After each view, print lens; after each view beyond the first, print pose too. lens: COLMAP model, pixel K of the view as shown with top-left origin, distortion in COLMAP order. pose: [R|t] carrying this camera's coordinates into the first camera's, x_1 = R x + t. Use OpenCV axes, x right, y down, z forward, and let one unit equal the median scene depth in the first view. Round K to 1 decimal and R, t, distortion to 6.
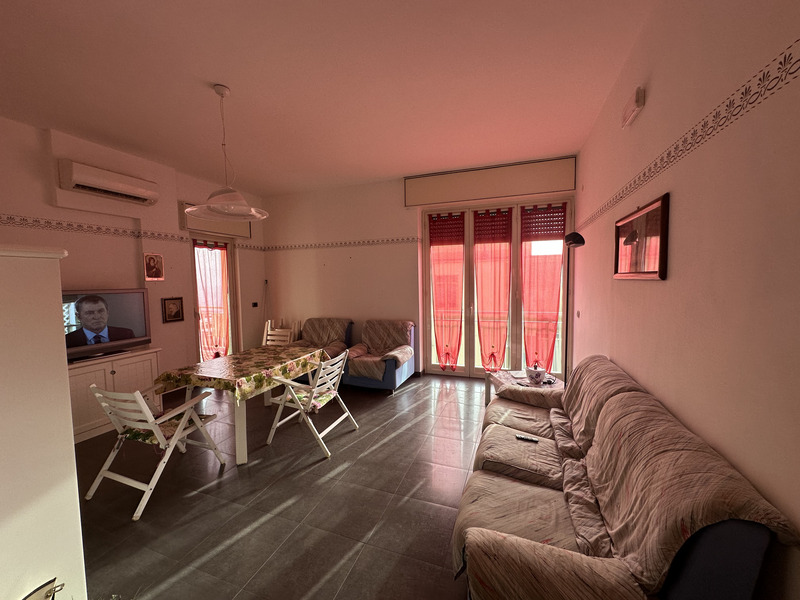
lens RADIAL K [[319.7, 0, 400.0], [0, 319.7, 300.0], [0, 0, 1]] dist [-0.002893, -0.000241]
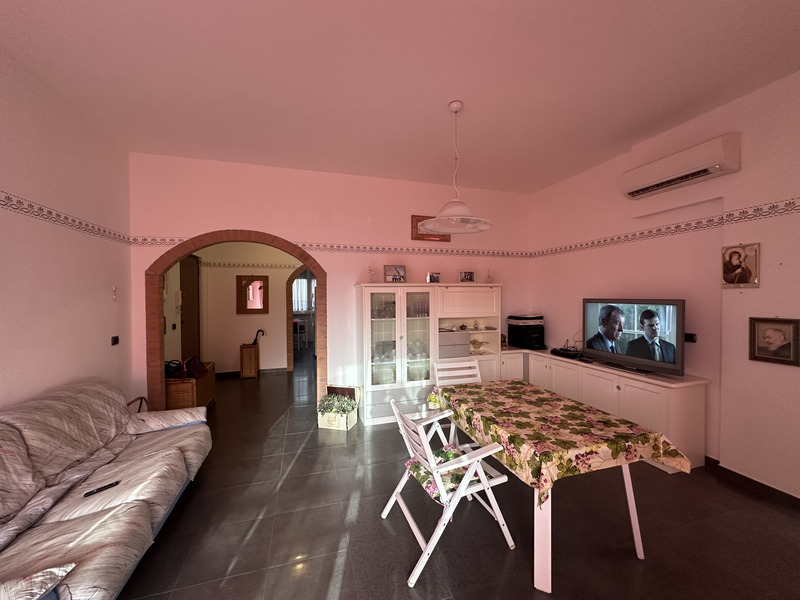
lens RADIAL K [[319.7, 0, 400.0], [0, 319.7, 300.0], [0, 0, 1]] dist [-0.002893, -0.000241]
pose [[-0.796292, 0.030858, -0.604125, 0.155215], [-0.018259, 0.997017, 0.074993, -0.081199], [0.604637, 0.070747, -0.793353, 1.234147]]
